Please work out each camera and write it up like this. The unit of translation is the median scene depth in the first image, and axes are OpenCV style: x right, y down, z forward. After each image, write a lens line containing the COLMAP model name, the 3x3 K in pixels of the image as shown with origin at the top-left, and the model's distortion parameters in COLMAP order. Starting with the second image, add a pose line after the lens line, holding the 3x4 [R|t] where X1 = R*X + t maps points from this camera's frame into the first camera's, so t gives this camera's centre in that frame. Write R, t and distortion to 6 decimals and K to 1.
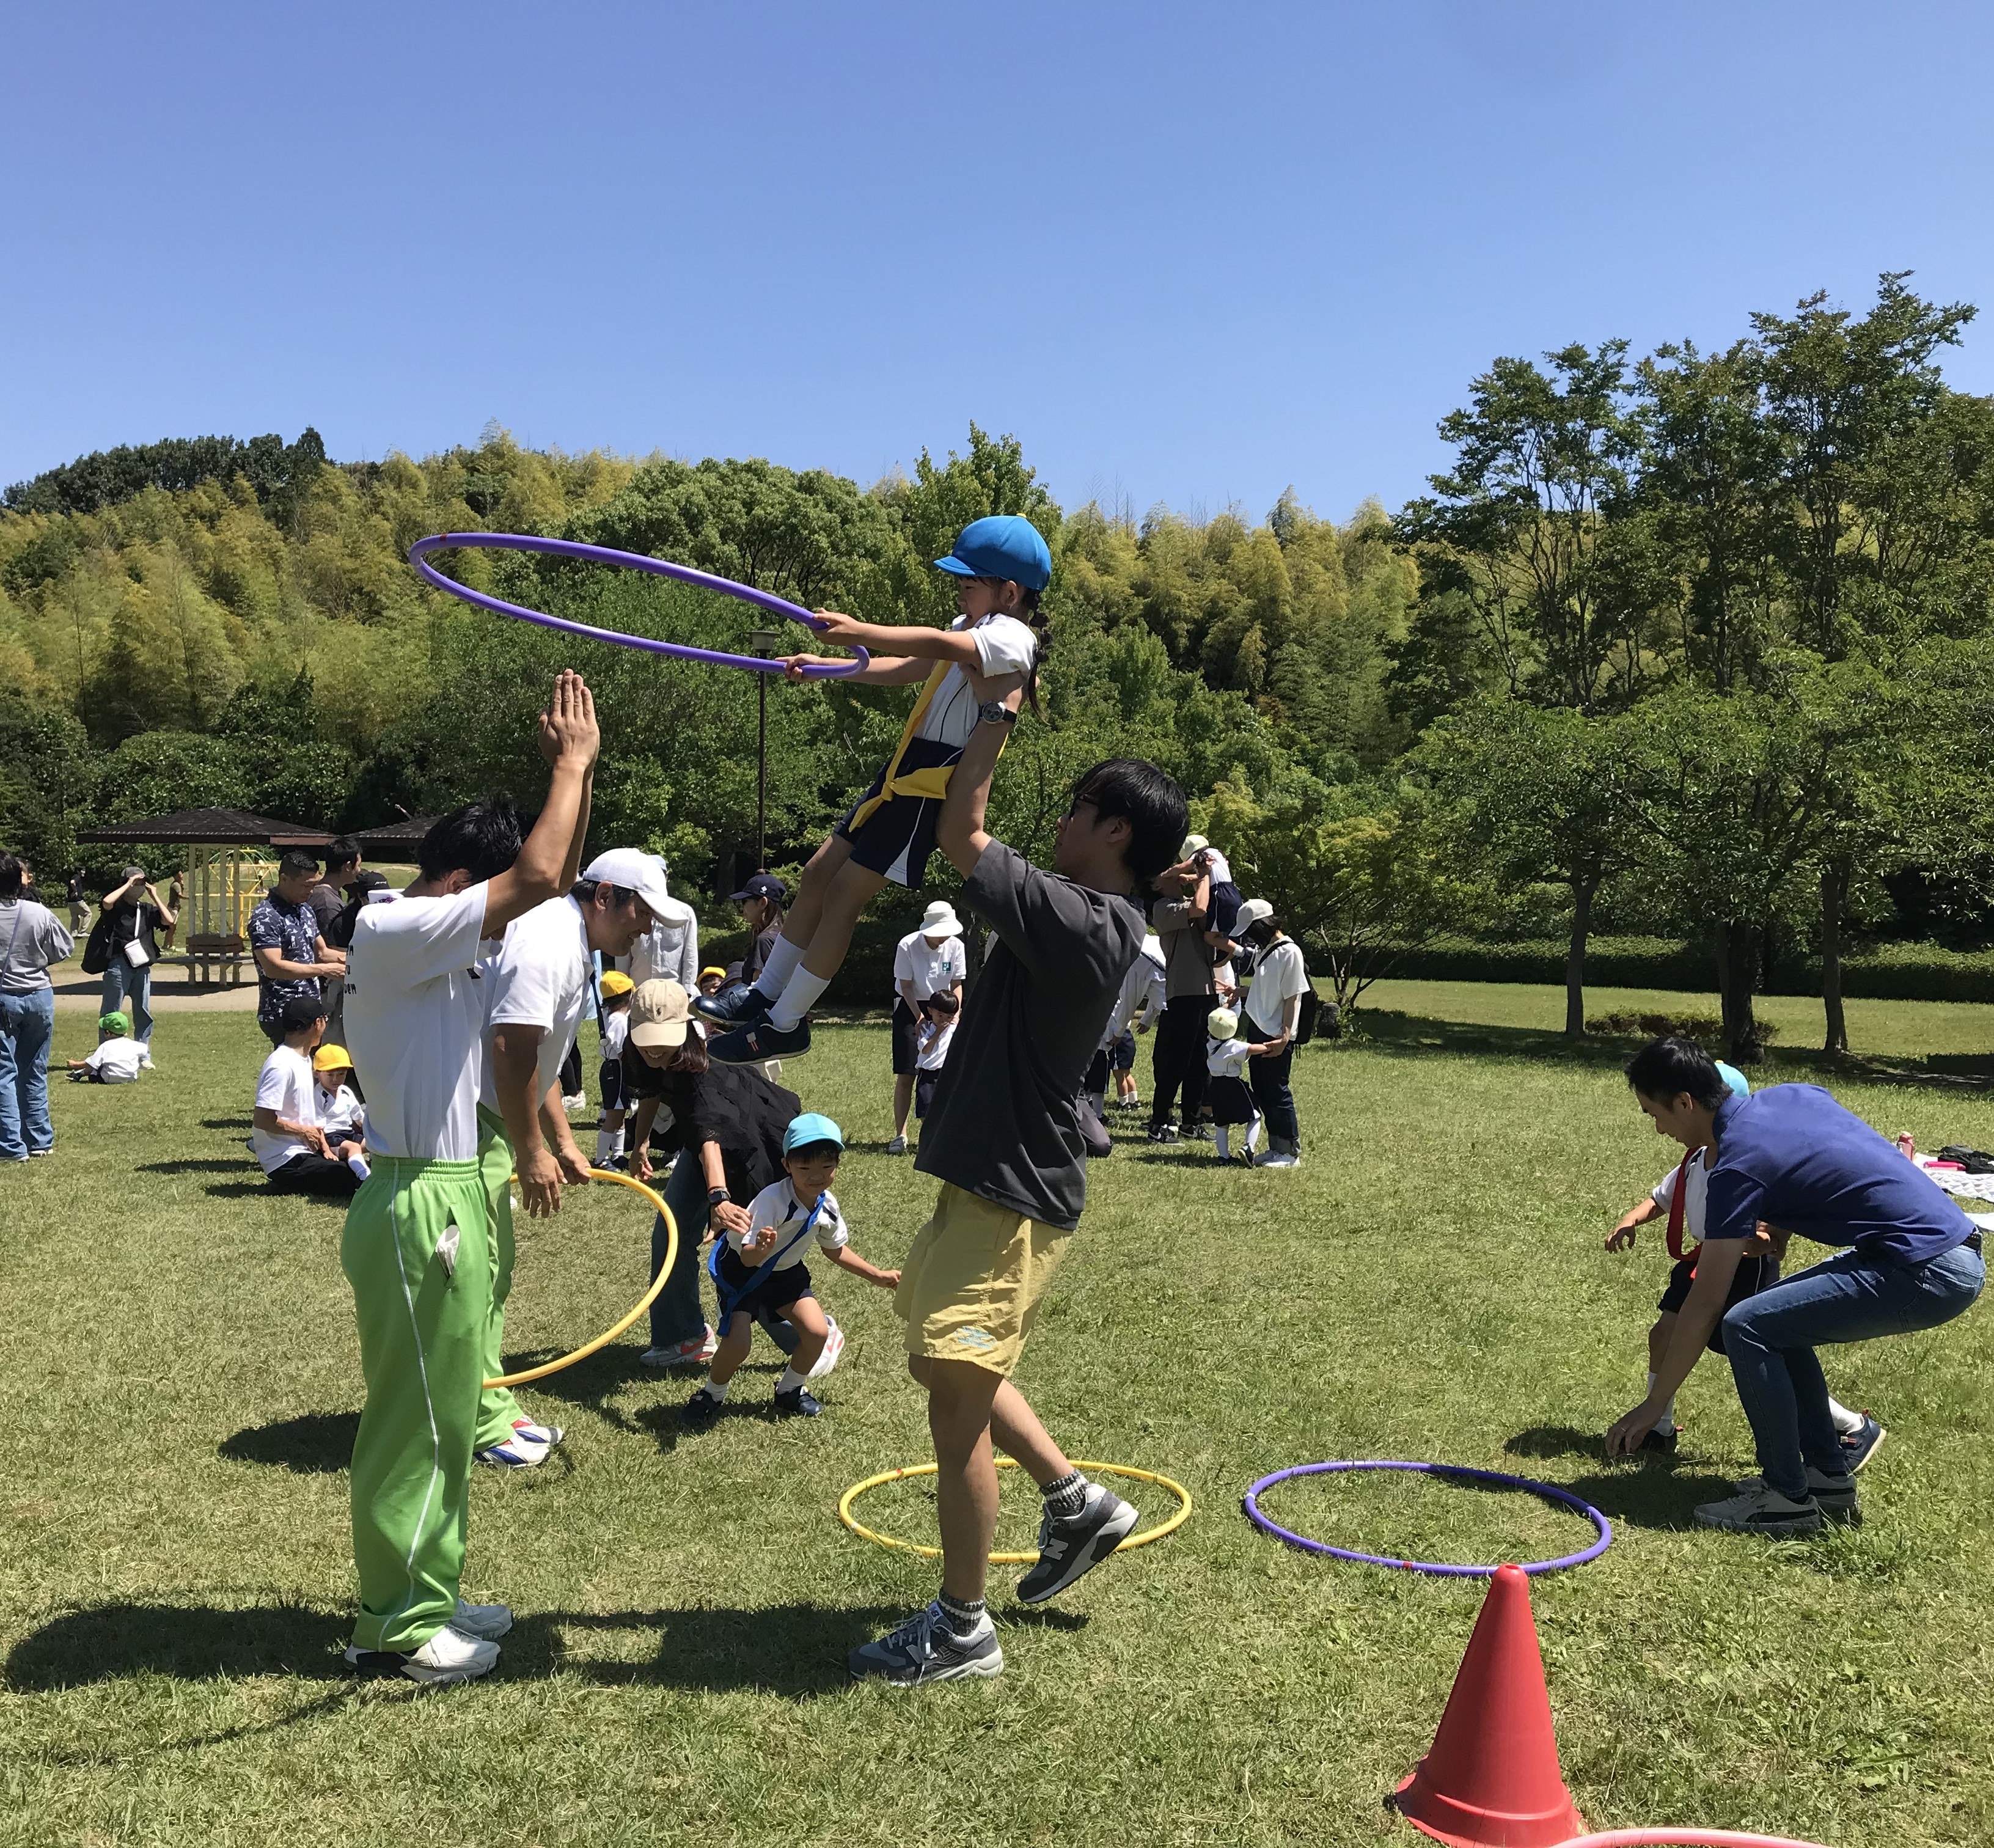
lens RADIAL K [[2023.2, 0, 997.0], [0, 2023.2, 924.0], [0, 0, 1]] dist [-0.004611, -0.001200]
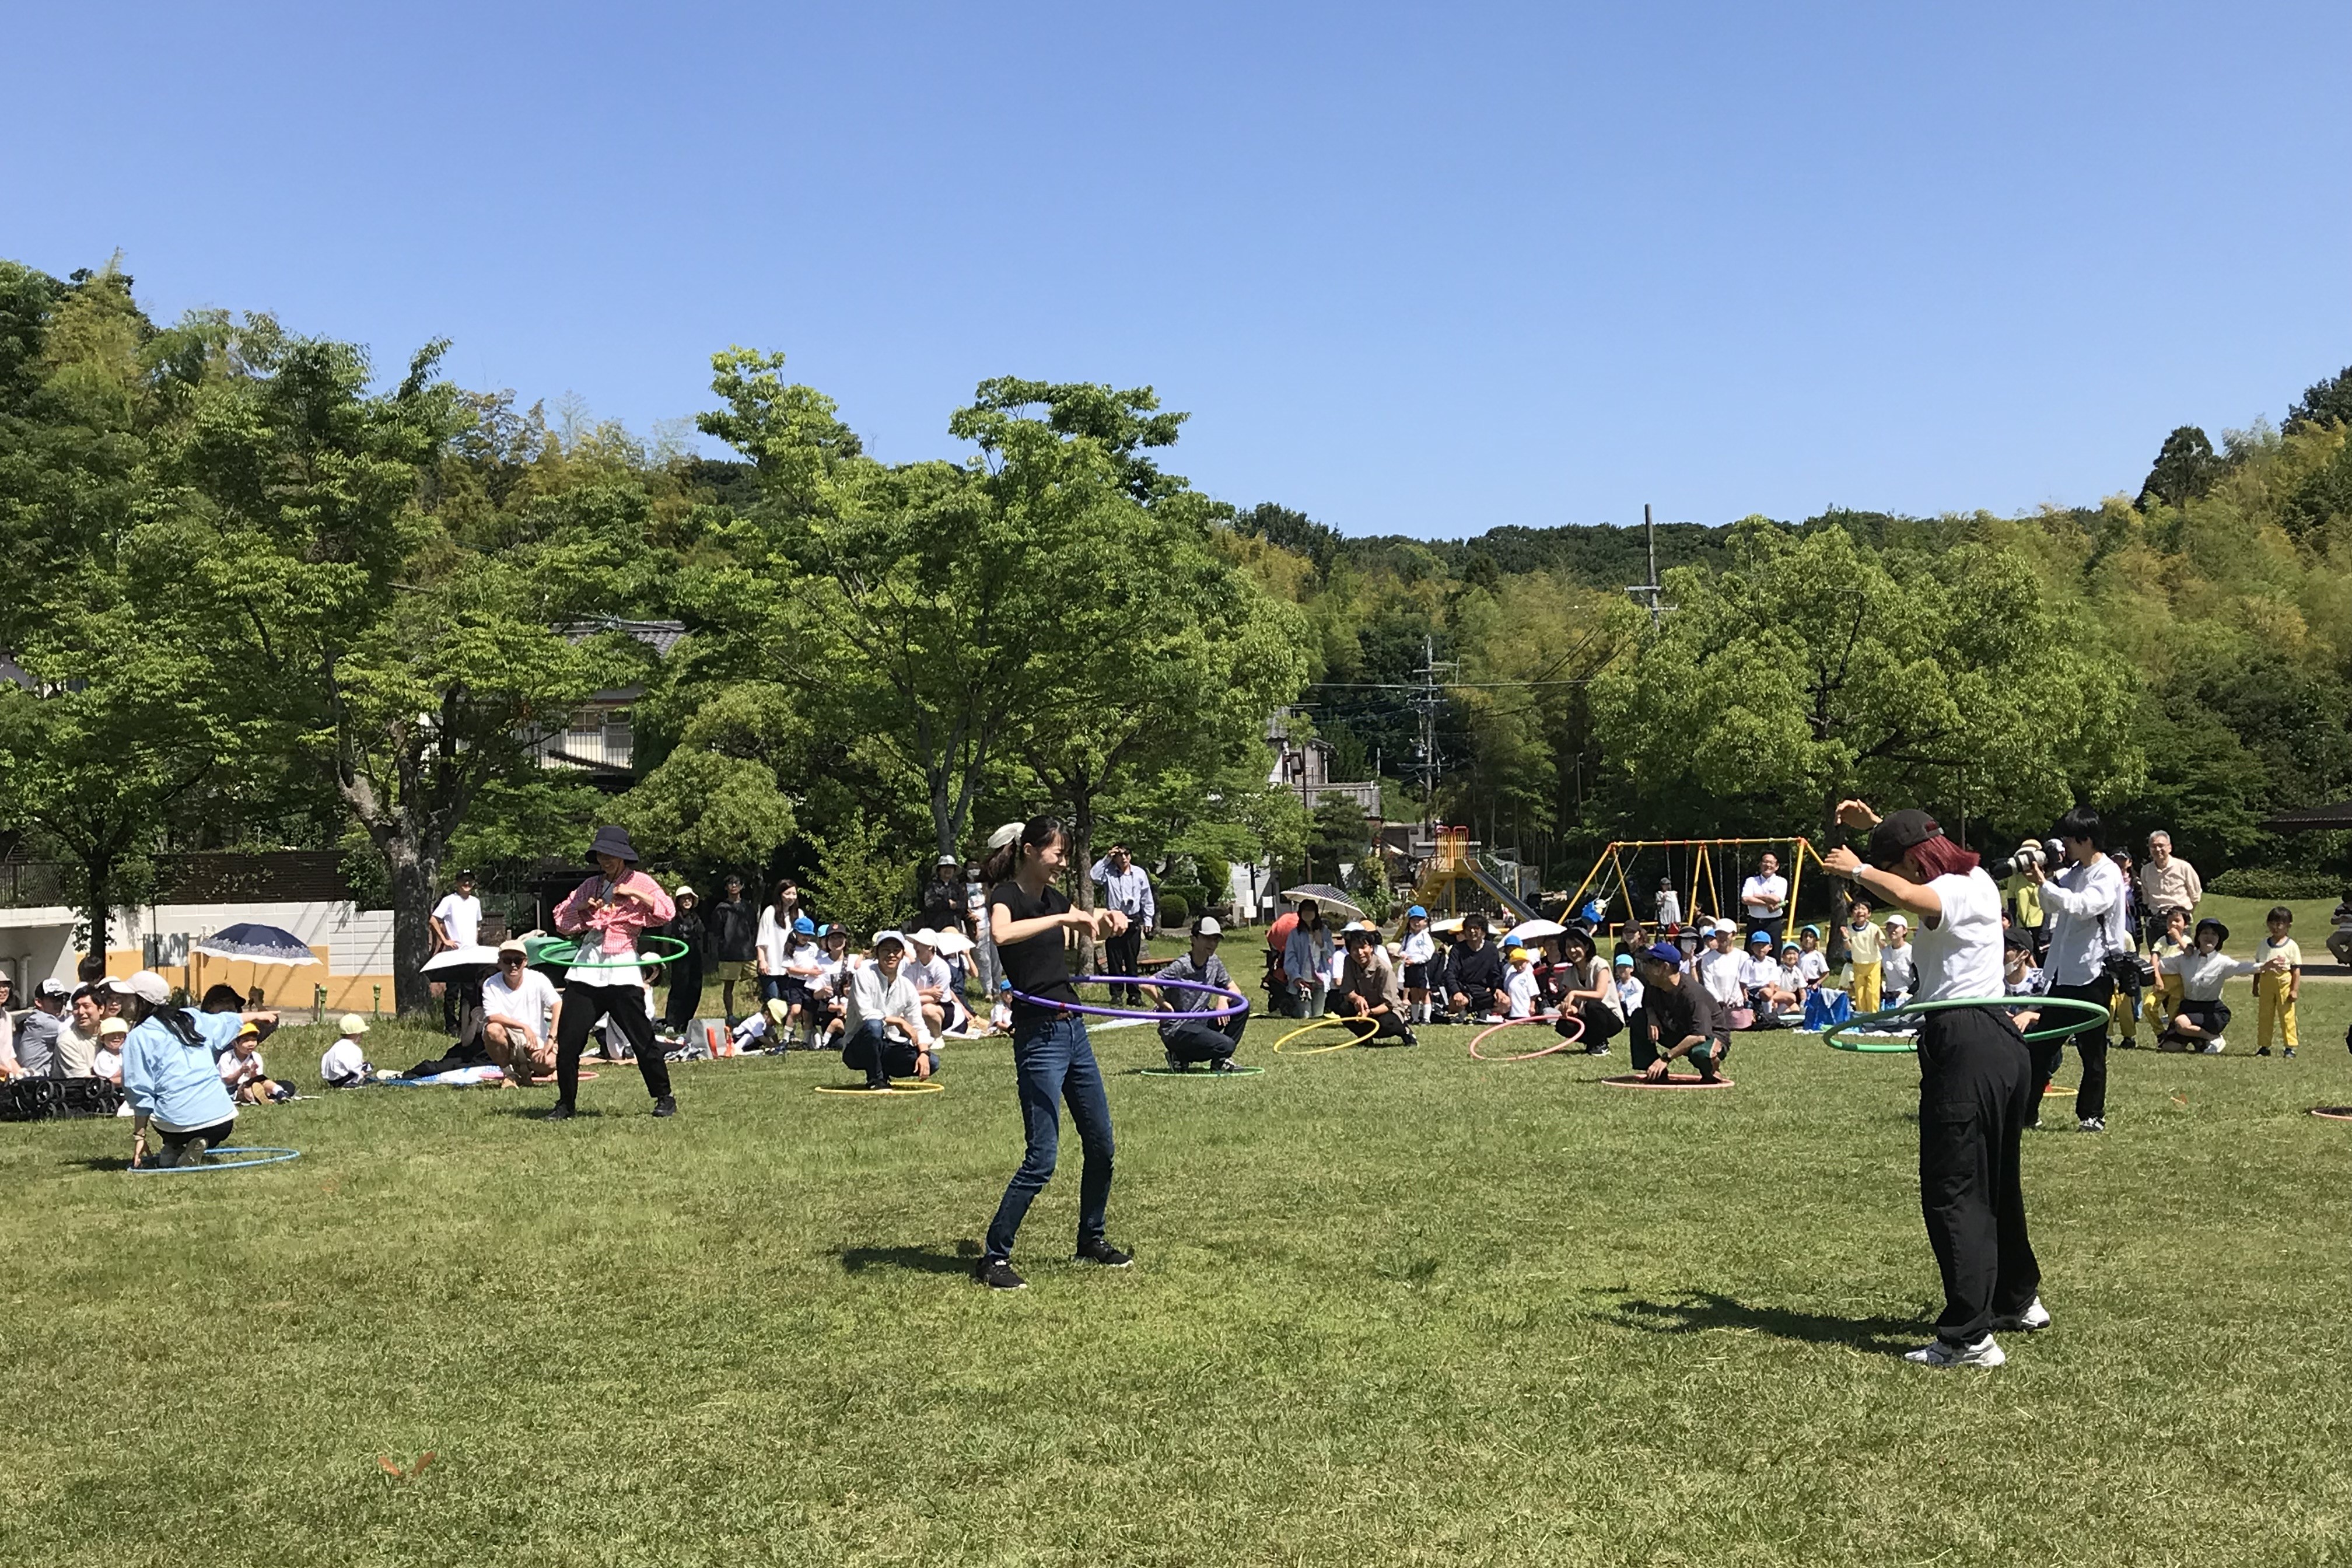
lens RADIAL K [[2782.8, 0, 1176.0], [0, 2782.8, 784.0], [0, 0, 1]] dist [0.077995, -0.056799]
pose [[0.657545, -0.043780, -0.752142, 0.105208], [0.003106, 0.998459, -0.055403, 0.005443], [0.753409, 0.034094, 0.656668, -0.148434]]
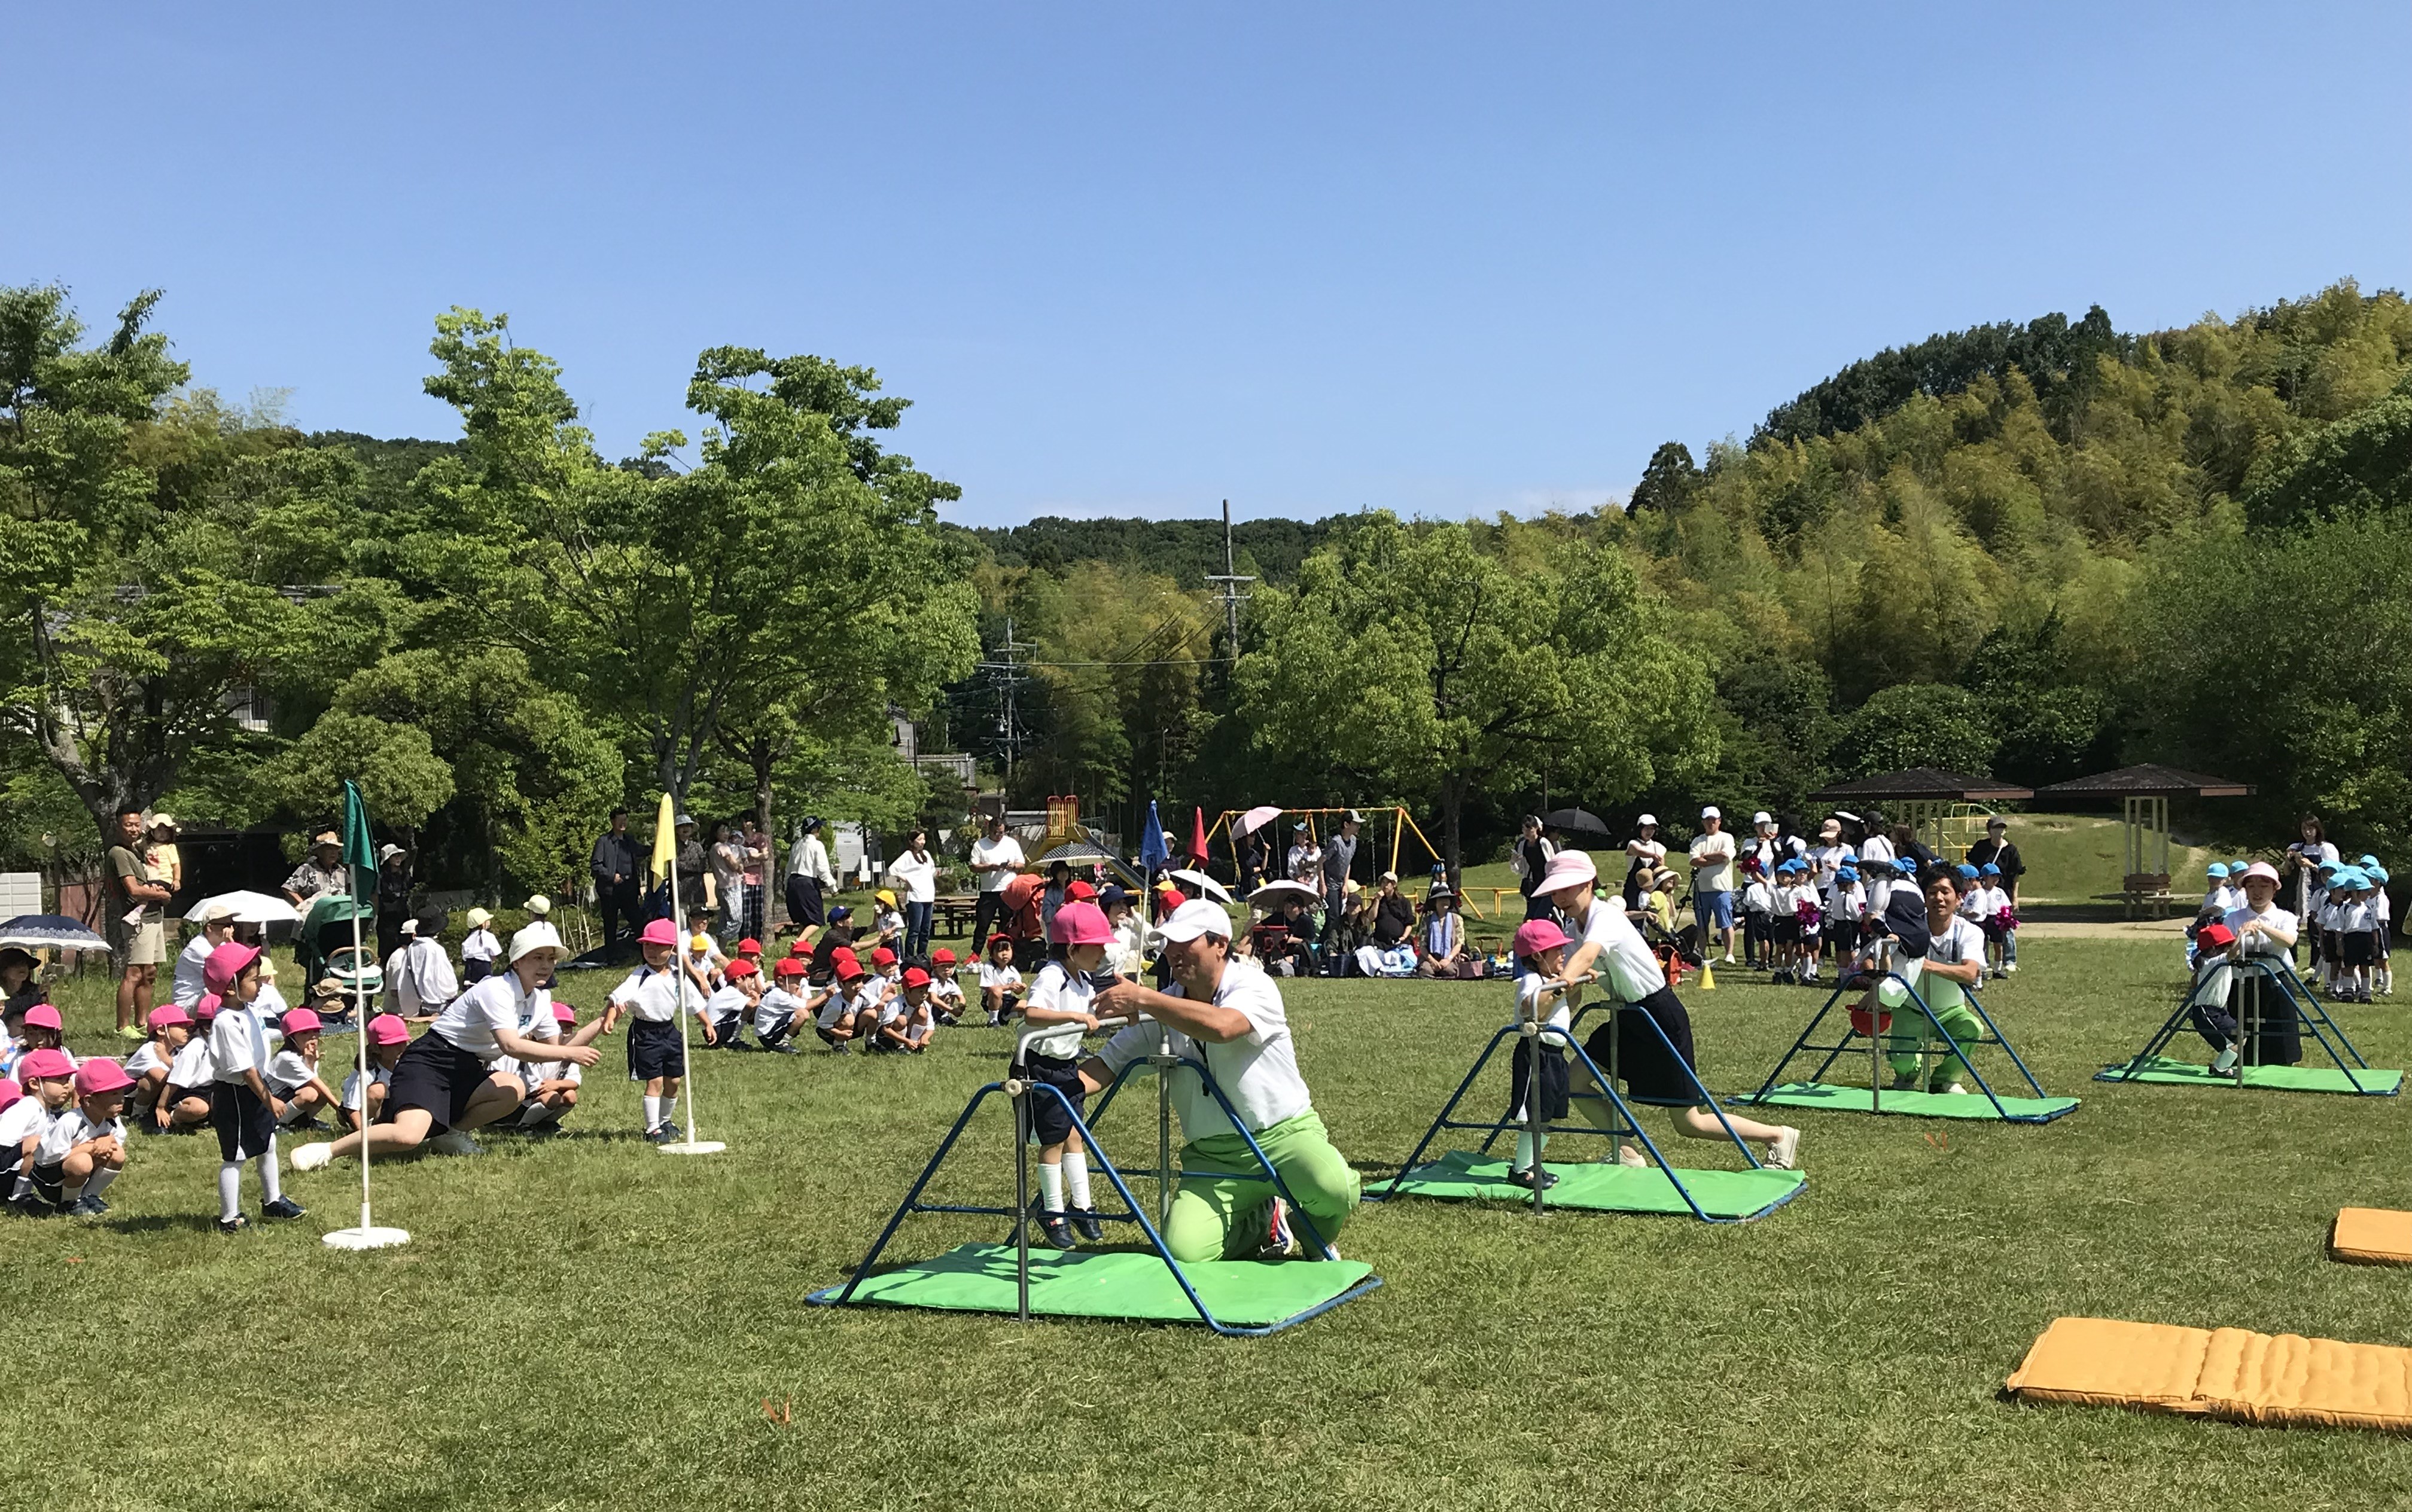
lens RADIAL K [[2593.1, 0, 1208.9], [0, 2593.1, 888.1], [0, 0, 1]] dist [0.167788, -0.483136]
pose [[0.784636, -0.006815, -0.619920, 0.085799], [0.005029, 0.999977, -0.004628, 0.005995], [0.619937, 0.000513, 0.784652, -0.164291]]
